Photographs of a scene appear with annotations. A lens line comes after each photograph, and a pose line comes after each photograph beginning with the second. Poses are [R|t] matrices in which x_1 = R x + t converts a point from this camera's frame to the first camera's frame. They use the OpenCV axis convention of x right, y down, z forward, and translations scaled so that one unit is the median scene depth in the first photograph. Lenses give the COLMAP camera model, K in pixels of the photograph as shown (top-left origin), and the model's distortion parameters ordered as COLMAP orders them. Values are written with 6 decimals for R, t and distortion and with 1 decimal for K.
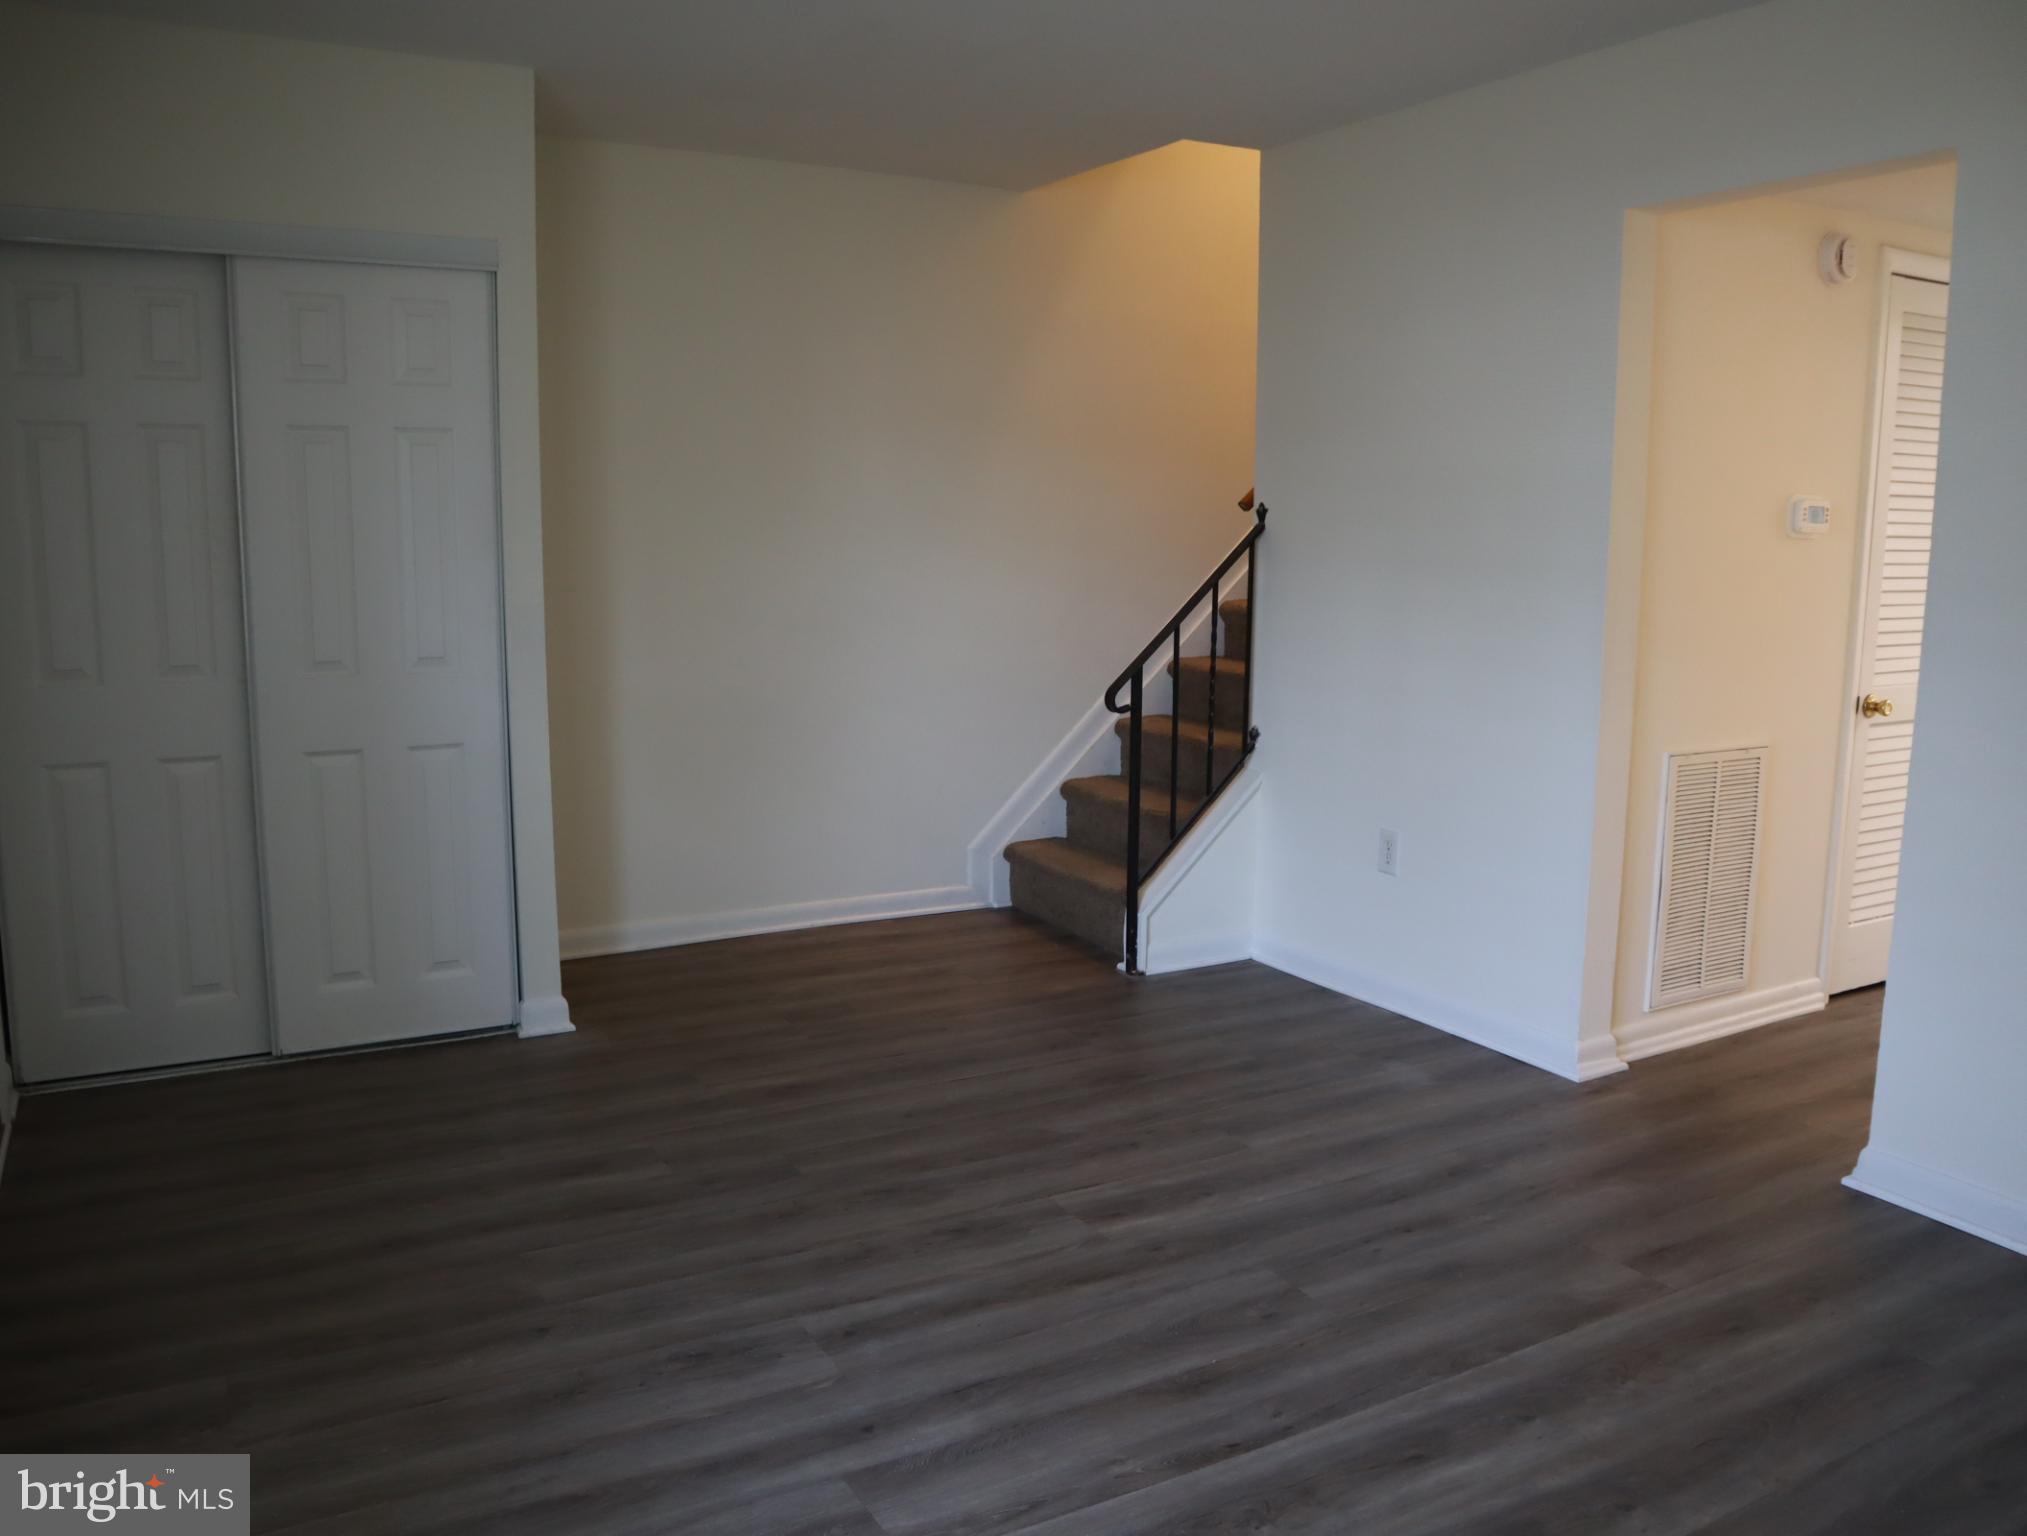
lens RADIAL K [[1571.8, 0, 1003.0], [0, 1571.8, 763.1], [0, 0, 1]] dist [-0.109944, 0.059418]
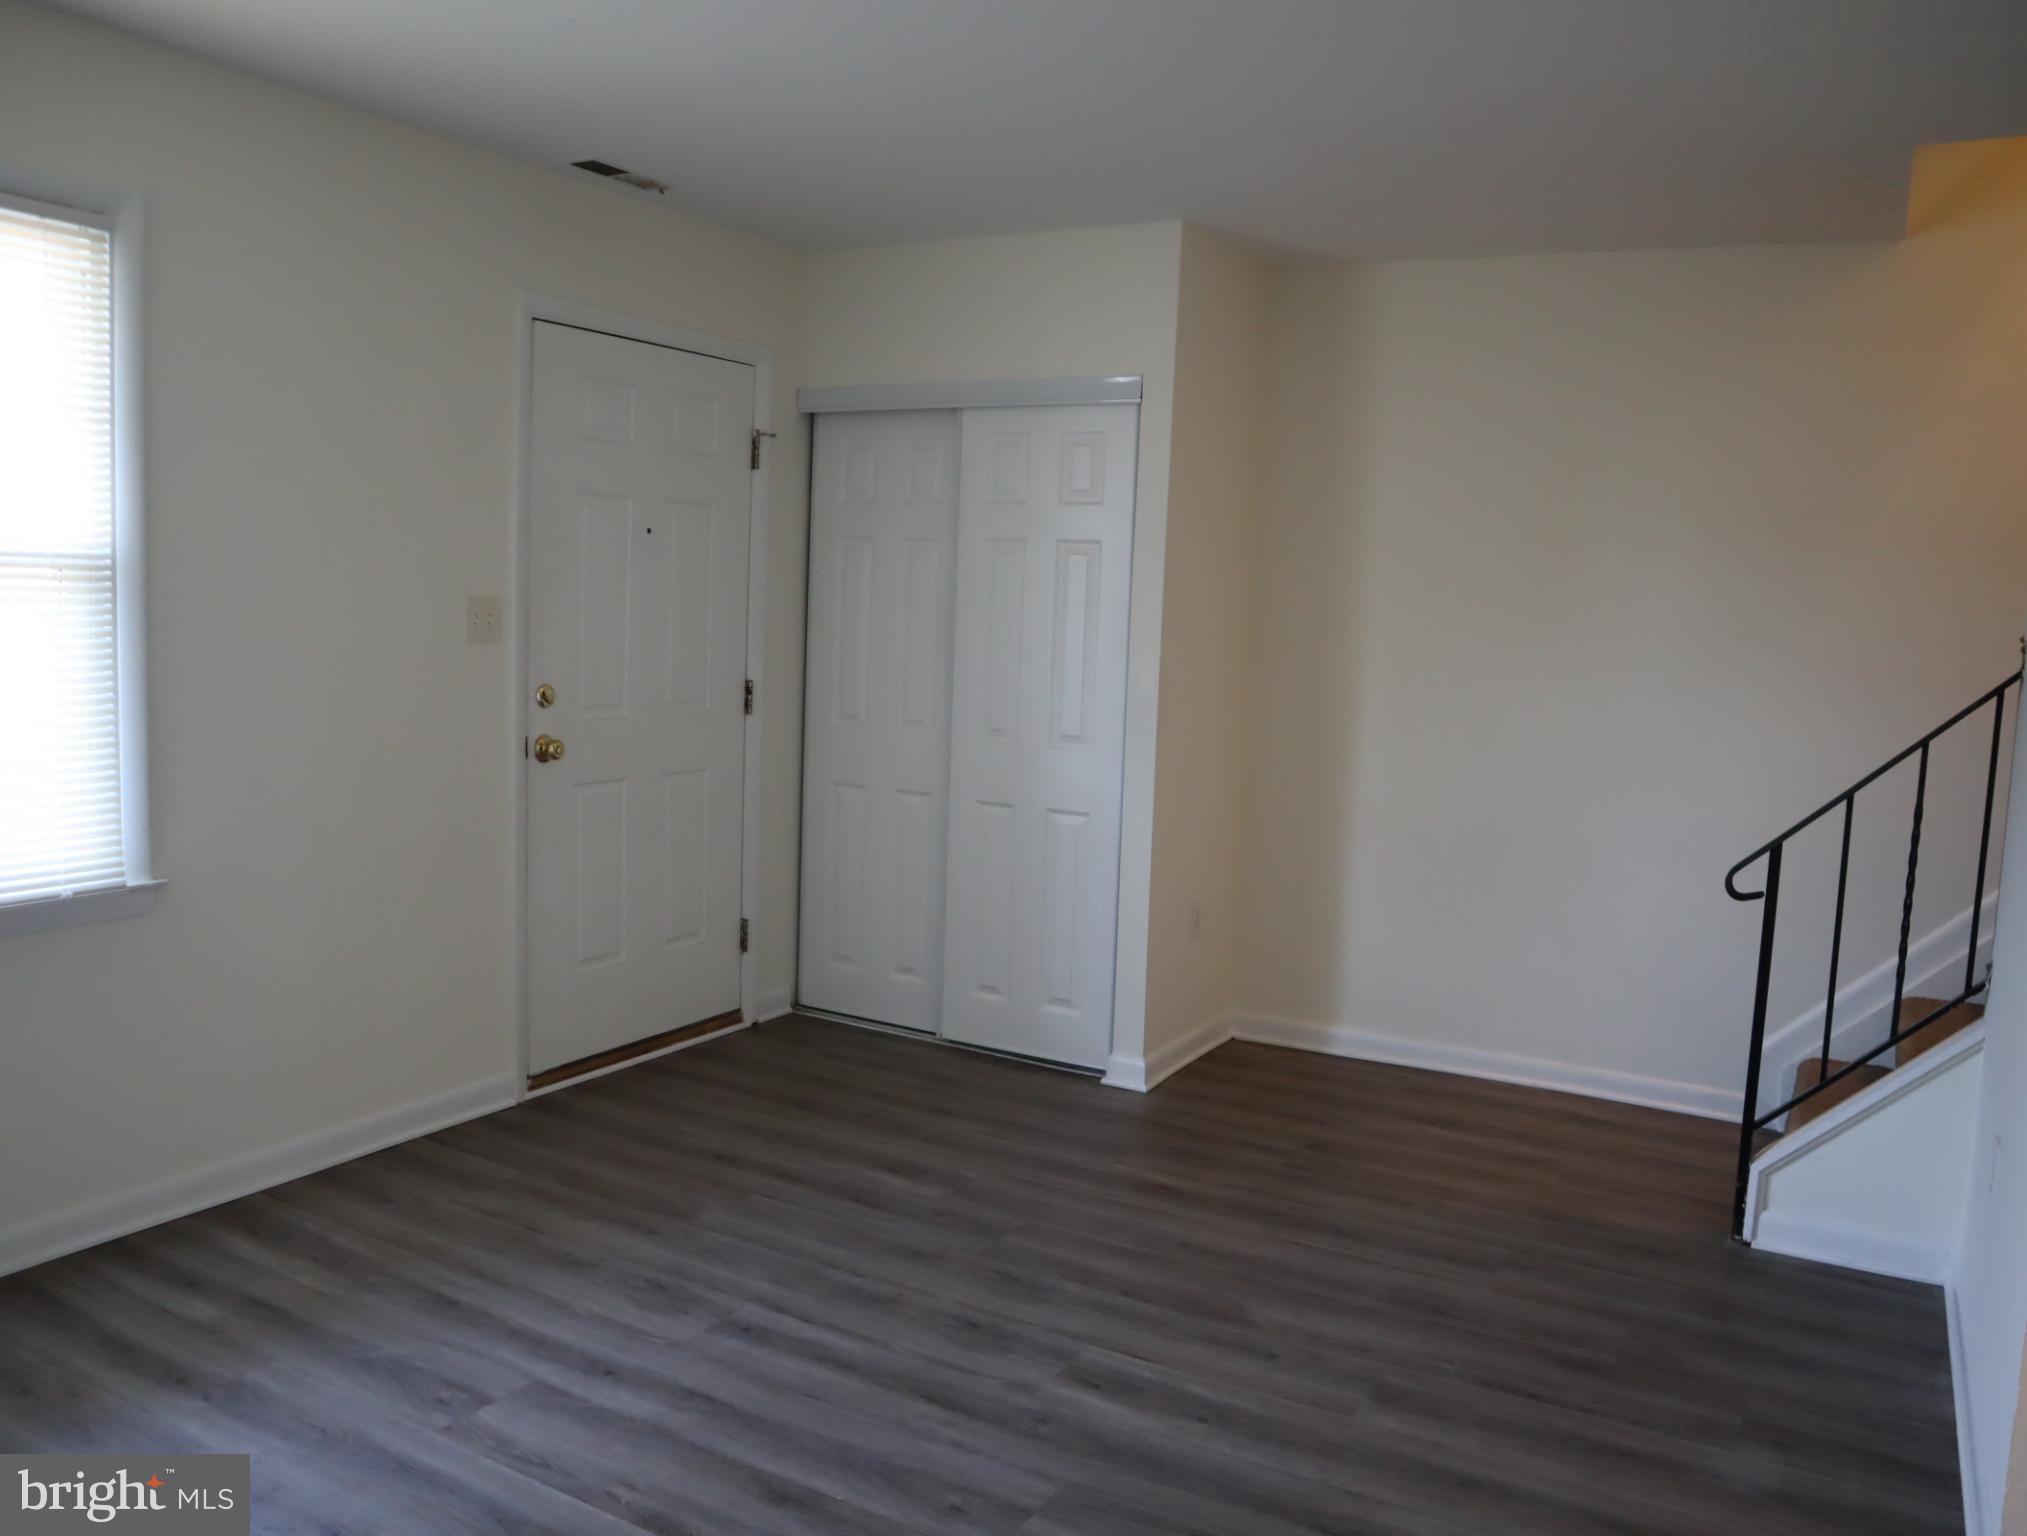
lens RADIAL K [[1571.8, 0, 1008.0], [0, 1571.8, 767.0], [0, 0, 1]] dist [-0.109944, 0.059418]
pose [[0.516649, 0.101041, -0.850215, 0.705674], [-0.161517, 0.986685, 0.019111, -0.068674], [0.840825, 0.127451, 0.526089, 0.395260]]
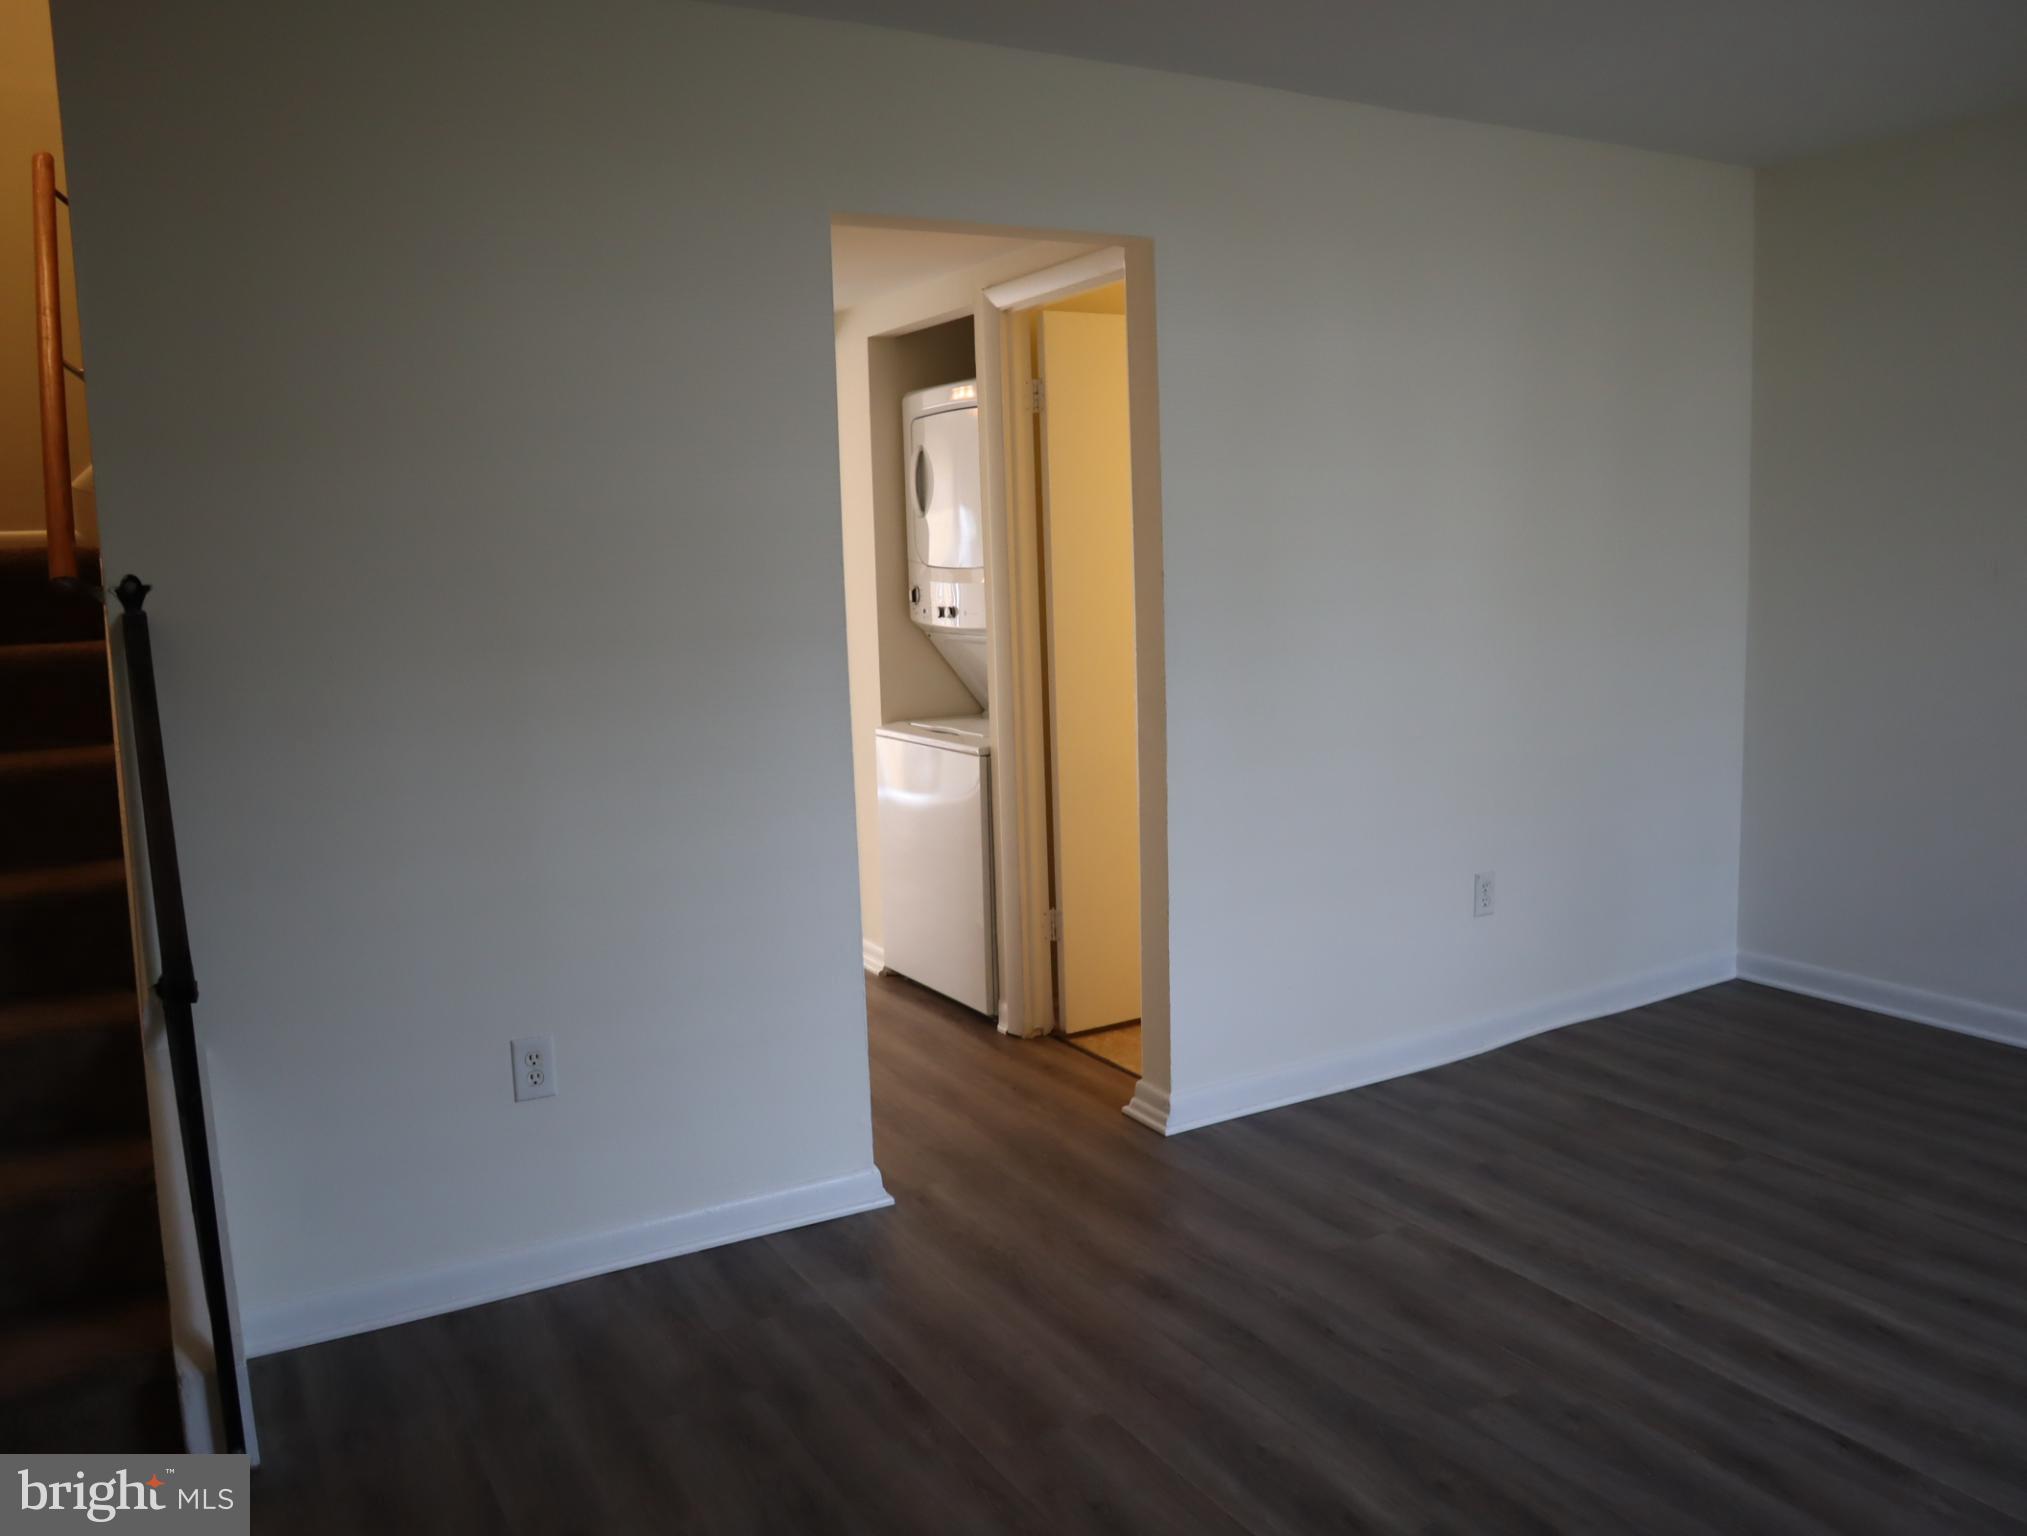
lens RADIAL K [[1571.8, 0, 1018.3], [0, 1571.8, 770.2], [0, 0, 1]] dist [-0.109944, 0.059418]
pose [[-0.017717, -0.145656, 0.989177, -0.531231], [0.177818, 0.973101, 0.146473, -0.171113], [-0.983904, 0.178488, 0.008660, 0.980392]]
